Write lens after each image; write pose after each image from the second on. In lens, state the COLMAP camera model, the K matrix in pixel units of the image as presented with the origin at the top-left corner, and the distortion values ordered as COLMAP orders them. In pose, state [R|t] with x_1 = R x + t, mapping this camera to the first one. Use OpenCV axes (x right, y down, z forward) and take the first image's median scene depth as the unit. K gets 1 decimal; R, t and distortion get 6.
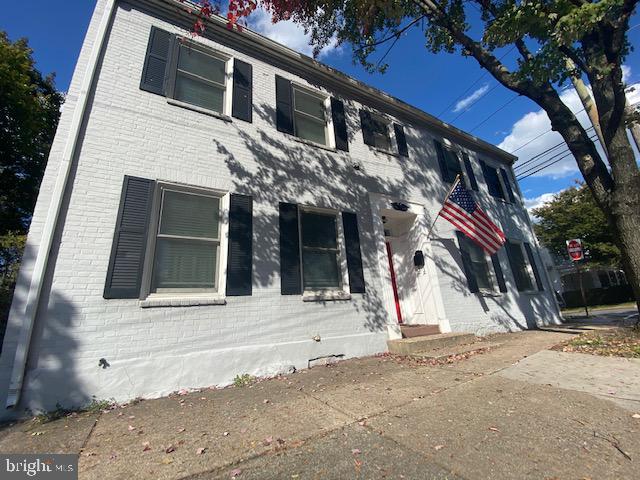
lens RADIAL K [[260.2, 0, 319.2], [0, 260.2, 238.4], [0, 0, 1]] dist [-0.017788, -0.000940]
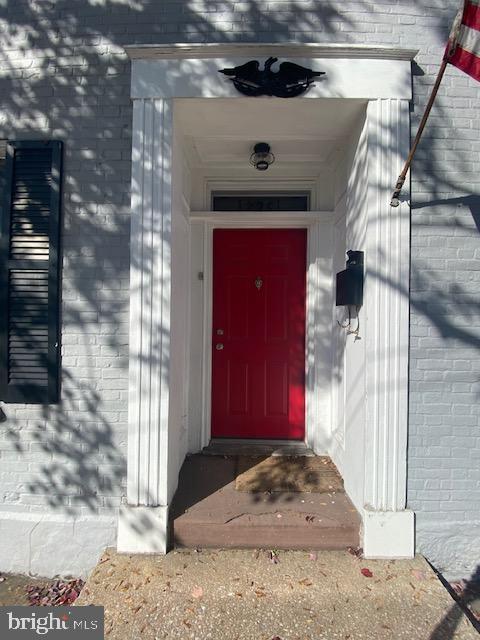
lens RADIAL K [[260.2, 0, 232.9], [0, 260.2, 335.7], [0, 0, 1]] dist [-0.017788, -0.000940]
pose [[0.856362, 0.102553, -0.506090, 0.520435], [0.081422, 0.941002, 0.328458, 0.034453], [0.509916, -0.322486, 0.797489, 0.842974]]
